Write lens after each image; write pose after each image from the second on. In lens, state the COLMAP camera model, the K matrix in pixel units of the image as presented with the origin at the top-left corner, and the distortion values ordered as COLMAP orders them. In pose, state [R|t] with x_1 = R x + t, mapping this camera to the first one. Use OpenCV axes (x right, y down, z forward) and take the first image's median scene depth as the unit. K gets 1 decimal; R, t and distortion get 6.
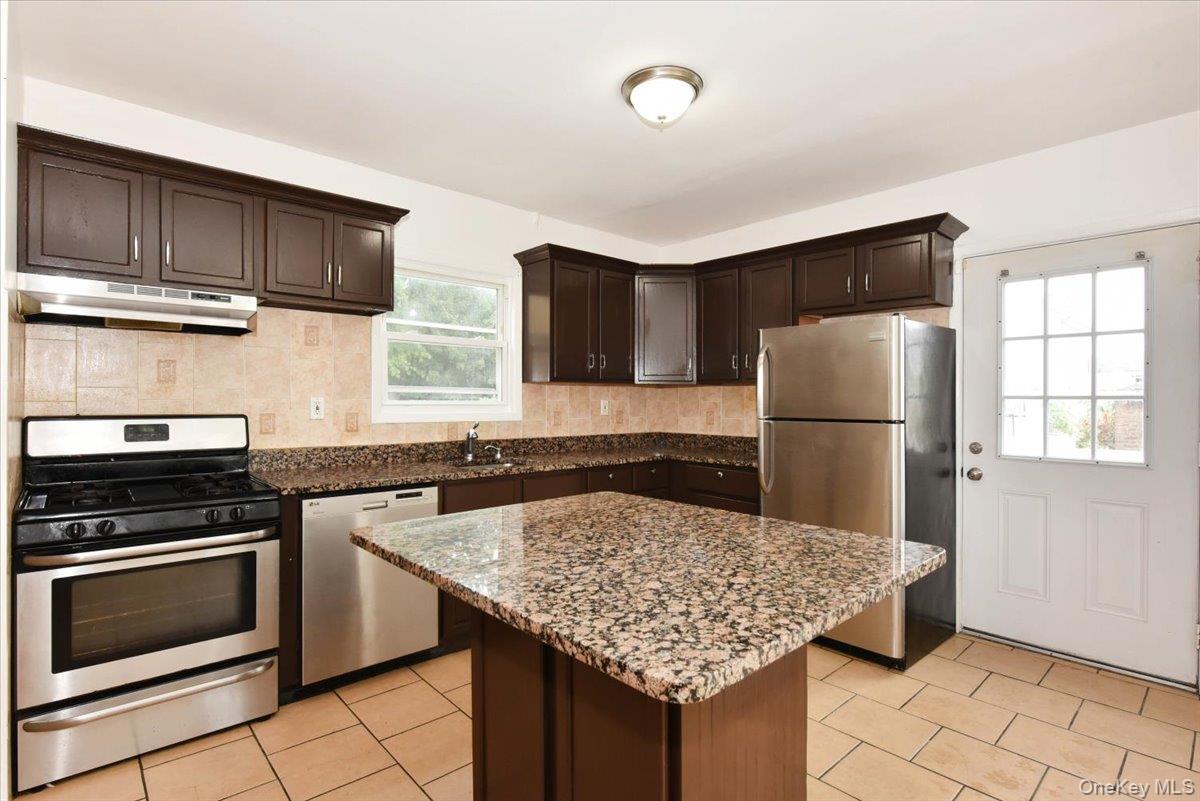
lens RADIAL K [[579.1, 0, 554.8], [0, 579.1, 397.0], [0, 0, 1]] dist [-0.009334, -0.000049]
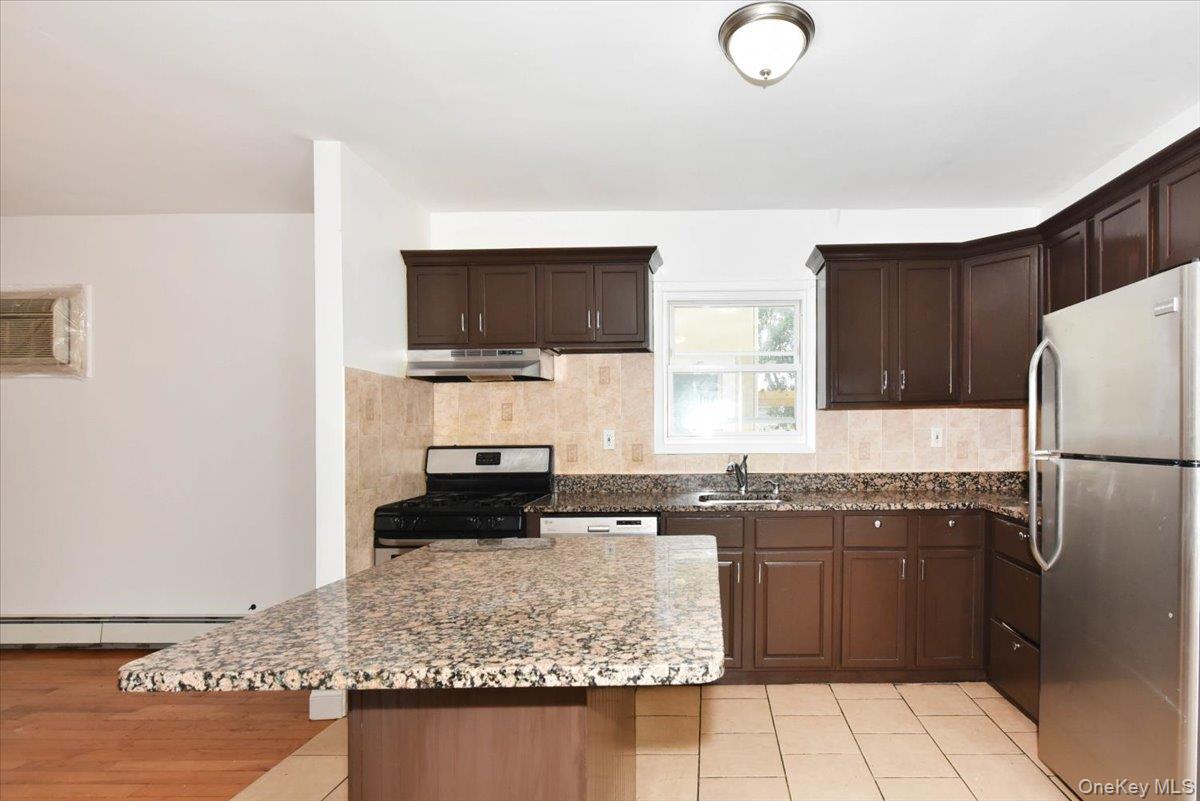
lens RADIAL K [[603.4, 0, 657.9], [0, 603.4, 437.3], [0, 0, 1]] dist [-0.000705, -0.000969]
pose [[0.742312, -0.005281, -0.670034, 0.454371], [0.017942, 0.999767, 0.011997, 0.002415], [0.669814, -0.020927, 0.742234, 0.198121]]
